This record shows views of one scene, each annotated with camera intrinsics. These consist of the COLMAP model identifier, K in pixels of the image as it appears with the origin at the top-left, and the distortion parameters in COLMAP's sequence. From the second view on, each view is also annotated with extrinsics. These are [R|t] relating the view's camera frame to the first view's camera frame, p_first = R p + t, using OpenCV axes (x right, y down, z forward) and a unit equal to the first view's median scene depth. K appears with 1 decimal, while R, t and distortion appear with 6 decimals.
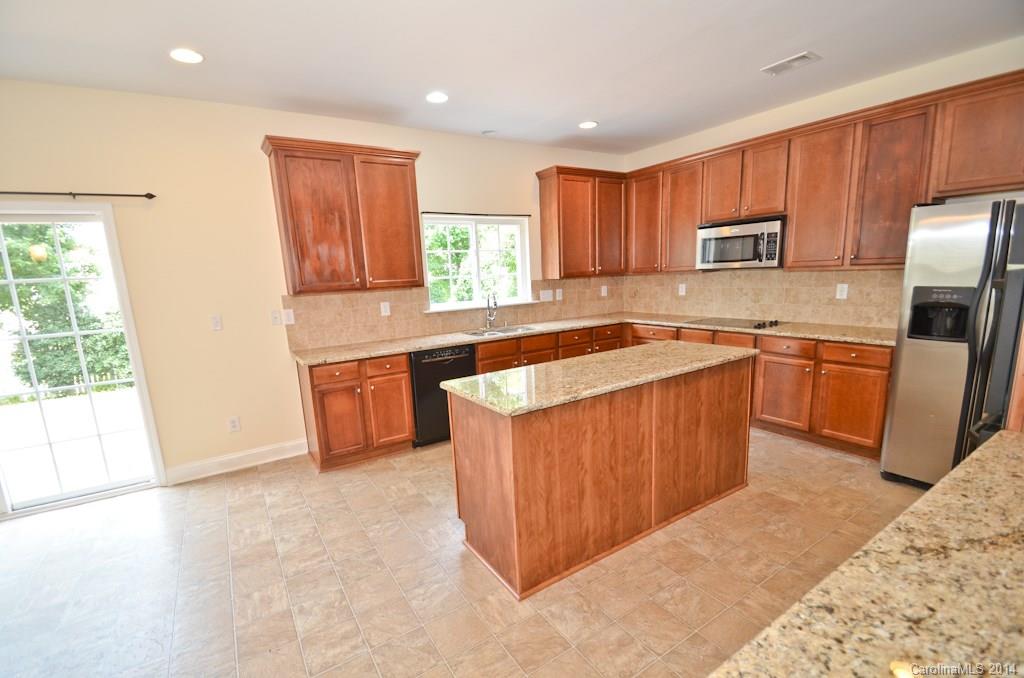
lens RADIAL K [[452.2, 0, 504.9], [0, 452.2, 358.3], [0, 0, 1]] dist [0.009357, -0.013322]
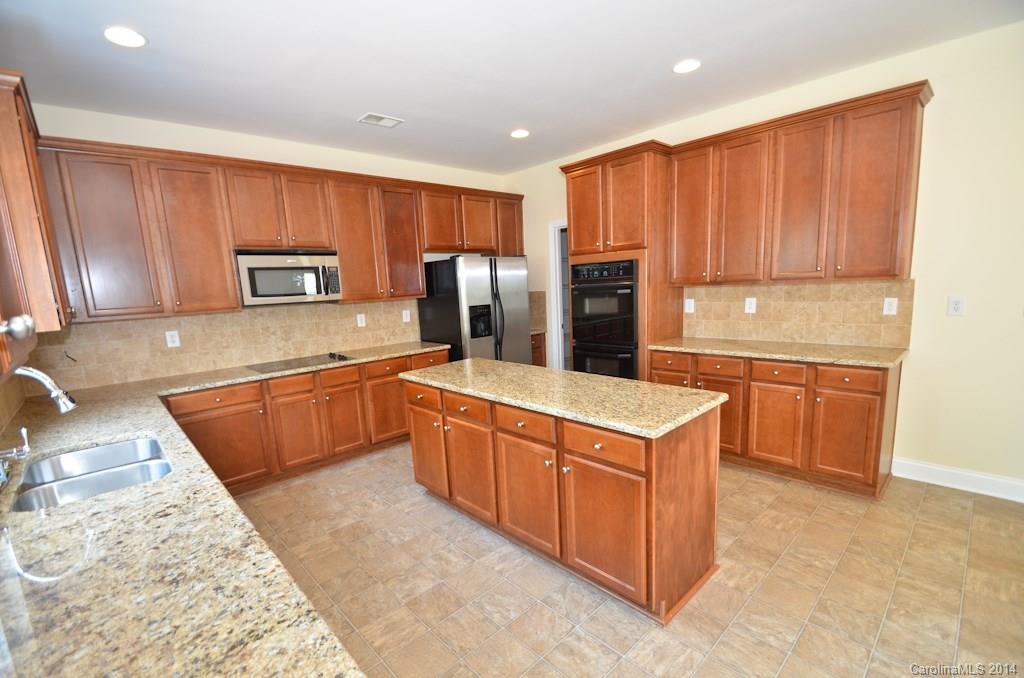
lens RADIAL K [[452.2, 0, 504.9], [0, 452.2, 358.3], [0, 0, 1]] dist [0.009357, -0.013322]
pose [[-0.185011, -0.107271, 0.976864, -0.495539], [0.243840, 0.957929, 0.151373, -0.135833], [-0.952005, 0.266204, -0.151070, 0.818575]]
